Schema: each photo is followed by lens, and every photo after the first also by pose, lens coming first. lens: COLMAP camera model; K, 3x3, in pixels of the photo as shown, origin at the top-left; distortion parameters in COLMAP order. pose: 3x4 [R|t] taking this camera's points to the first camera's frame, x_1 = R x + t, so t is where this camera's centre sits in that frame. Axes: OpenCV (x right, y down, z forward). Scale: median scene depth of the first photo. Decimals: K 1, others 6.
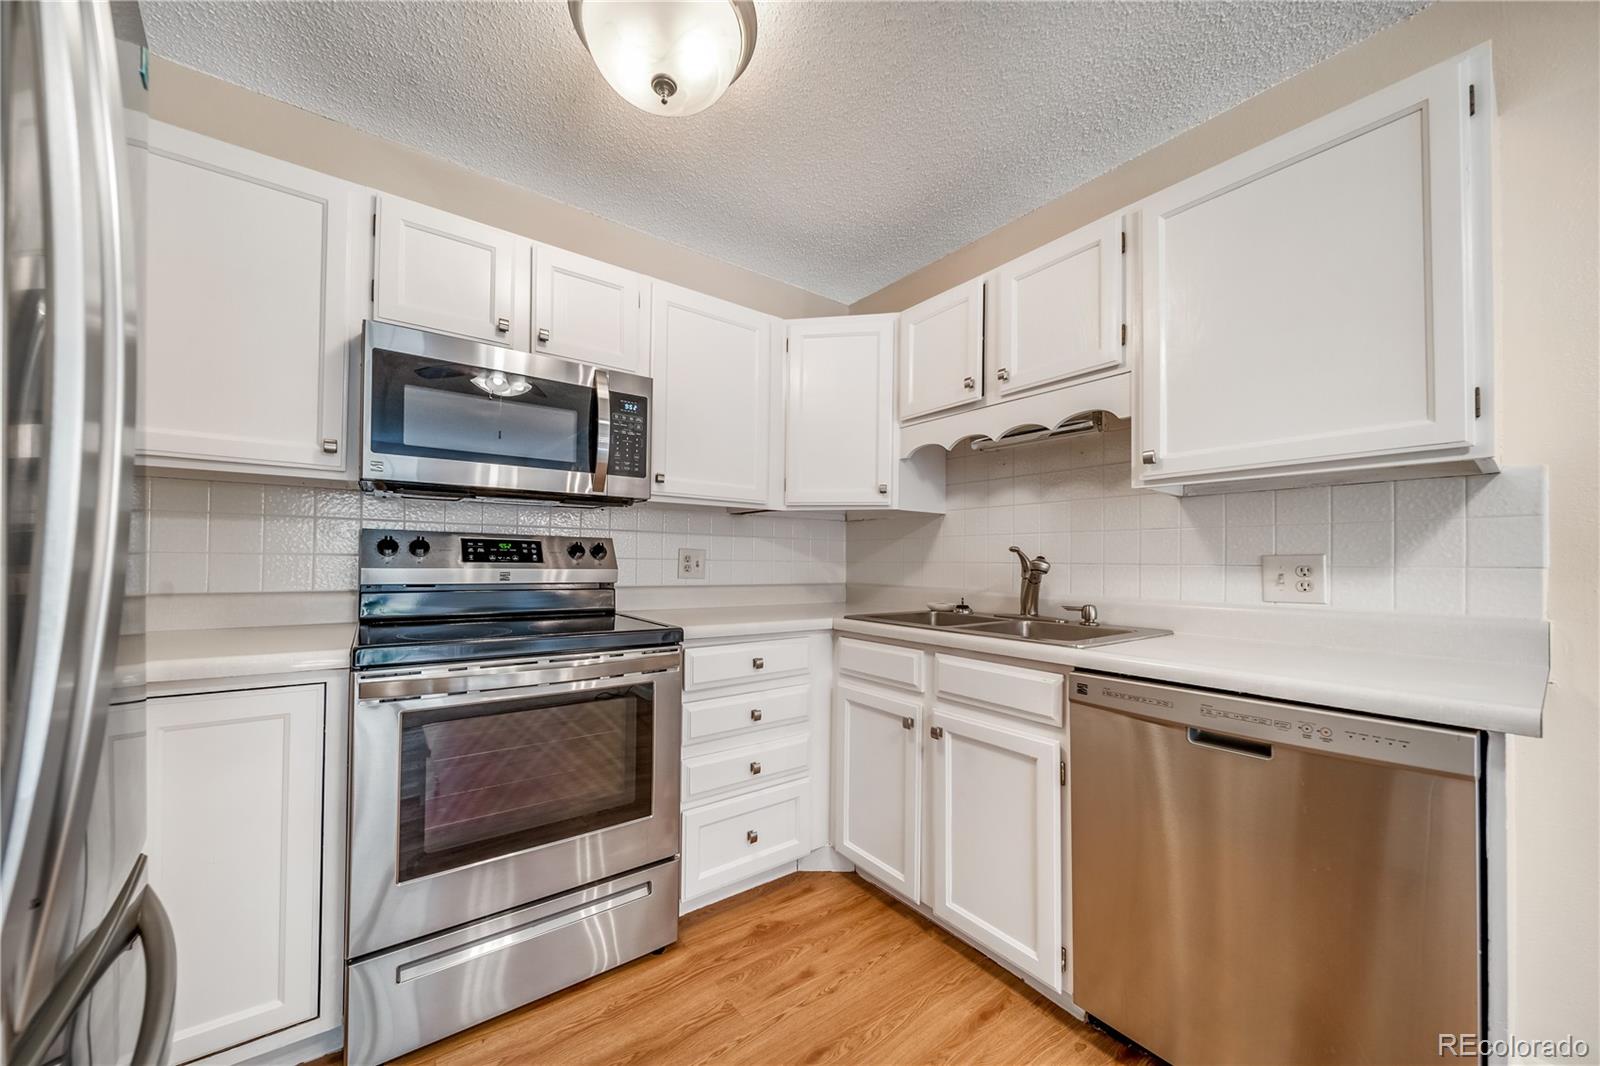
lens RADIAL K [[568.0, 0, 776.4], [0, 568.0, 557.5], [0, 0, 1]] dist [0.002839, -0.000145]
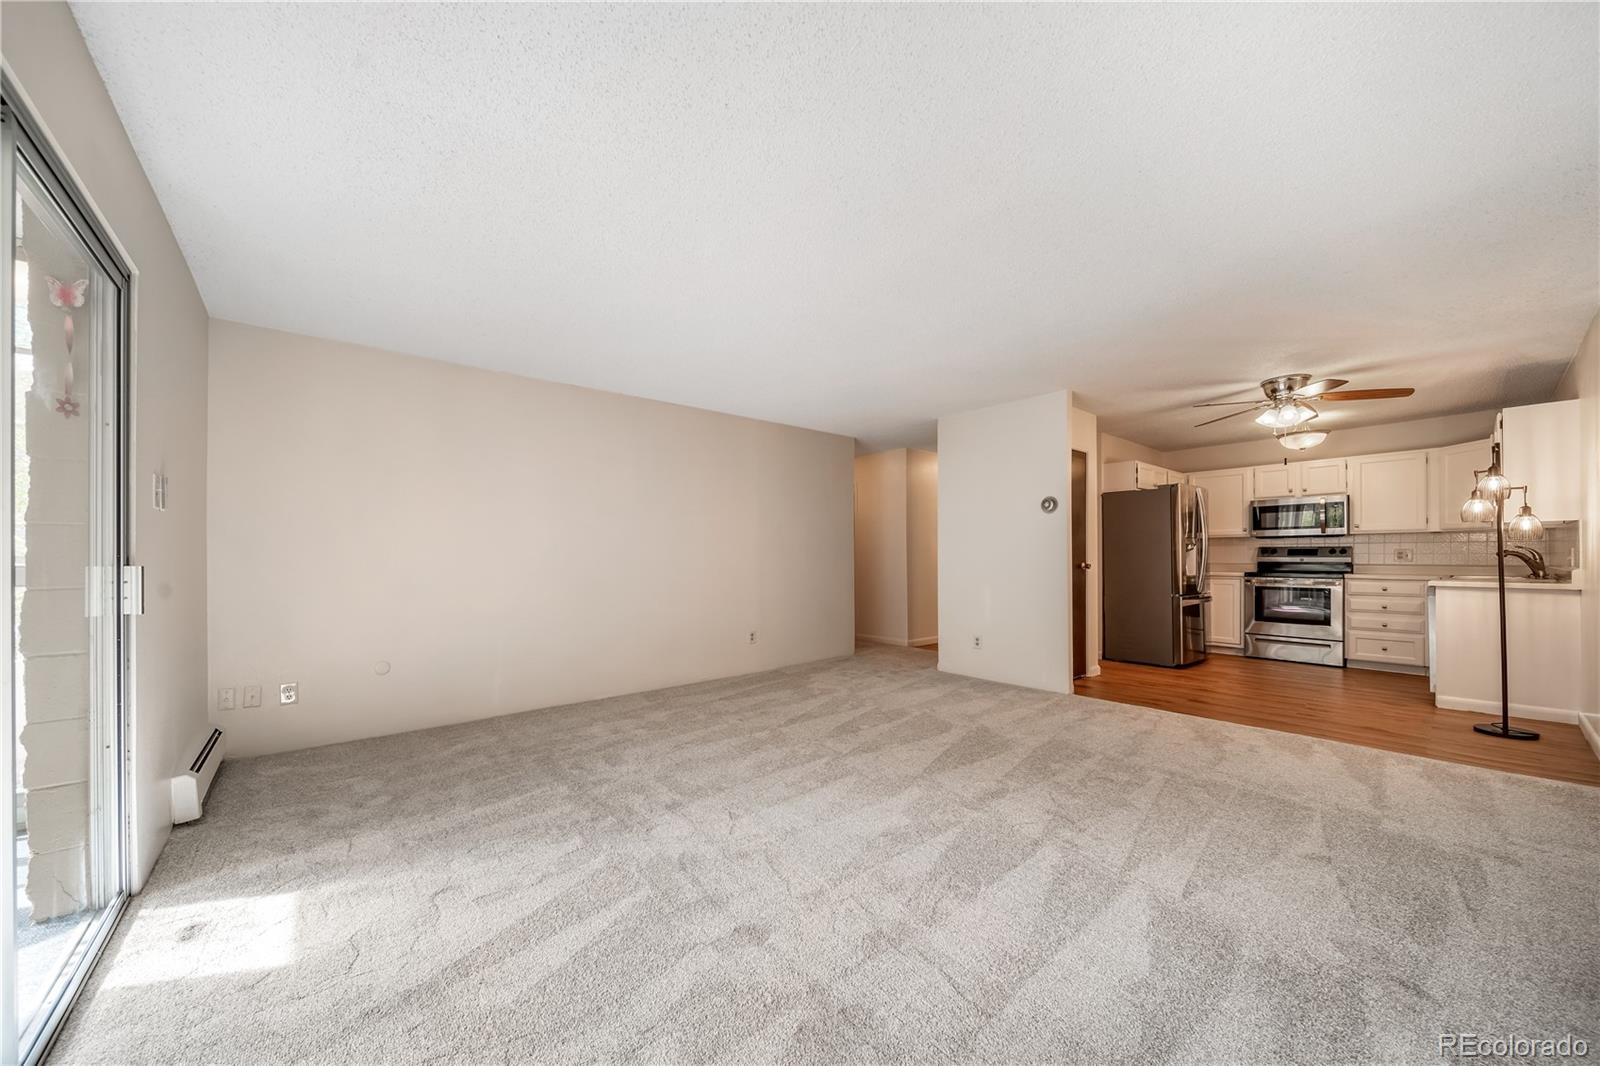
lens RADIAL K [[568.0, 0, 783.2], [0, 568.0, 554.3], [0, 0, 1]] dist [0.002839, -0.000145]
pose [[0.061920, -0.016279, -0.997948, 2.884468], [0.011977, 0.999807, -0.015567, 0.018022], [0.998009, -0.010988, 0.062103, -2.422429]]
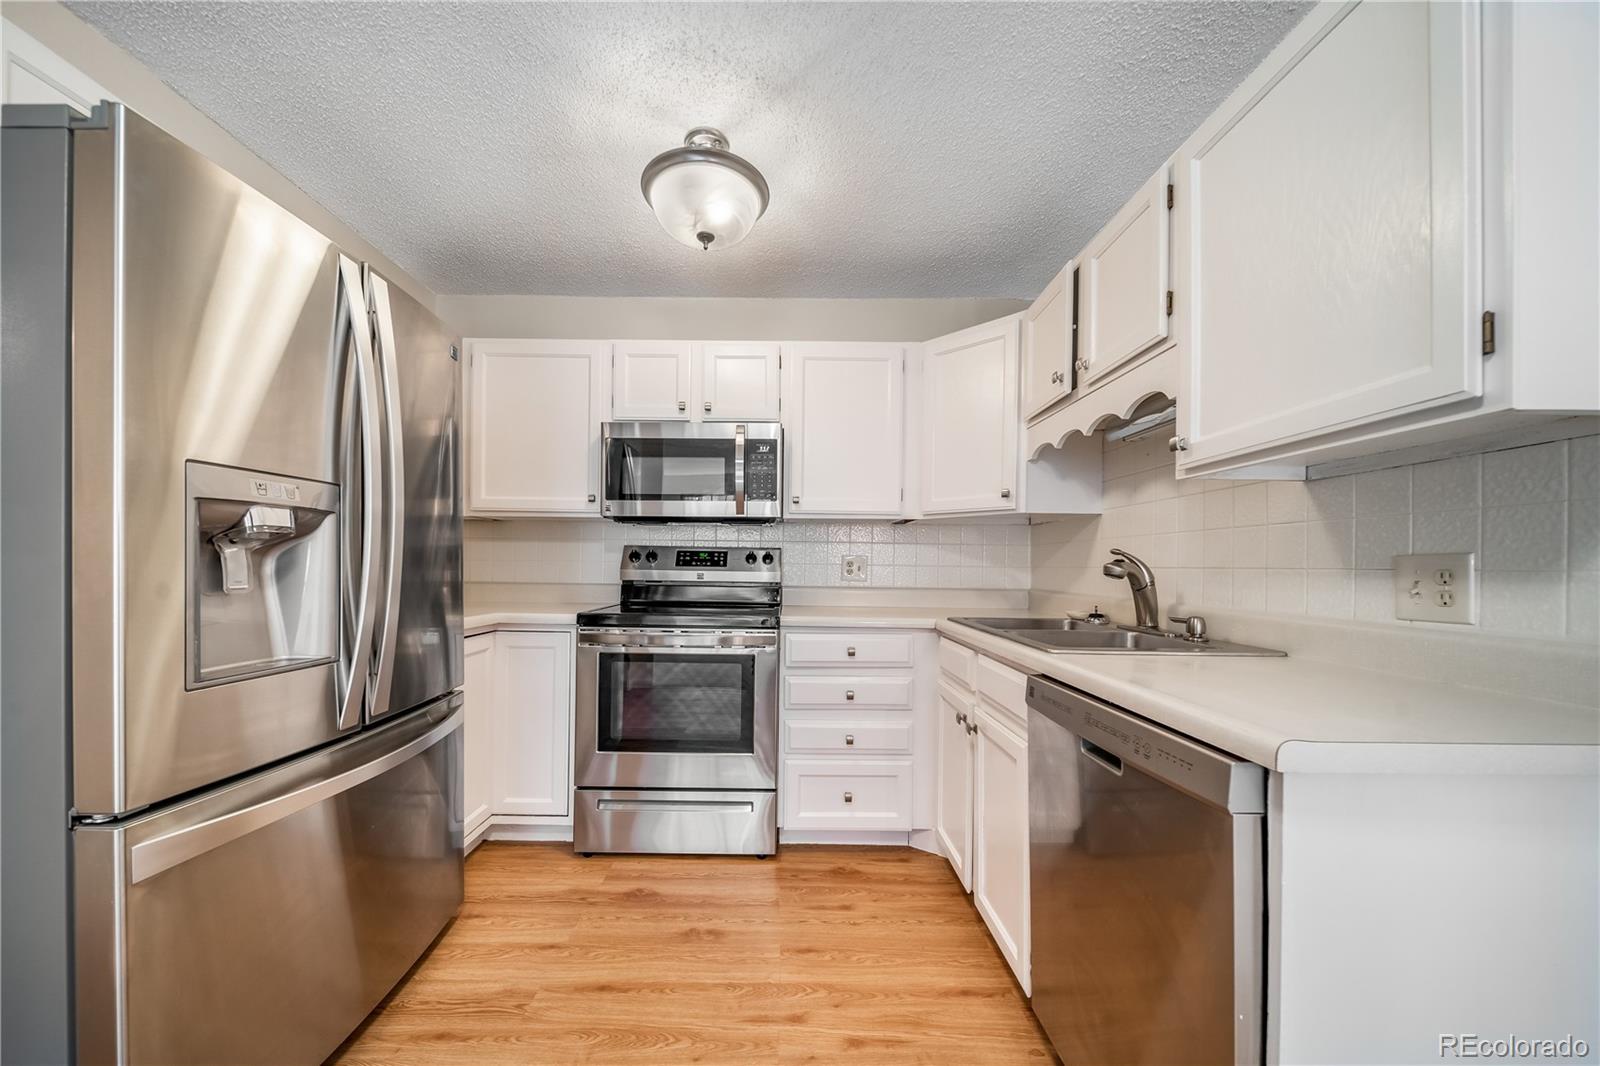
lens RADIAL K [[568.0, 0, 777.8], [0, 568.0, 568.2], [0, 0, 1]] dist [0.002839, -0.000145]
pose [[0.807276, 0.001313, -0.590173, 0.576646], [0.001888, 0.999987, 0.004807, 0.006717], [0.590171, -0.004994, 0.807263, -0.048489]]
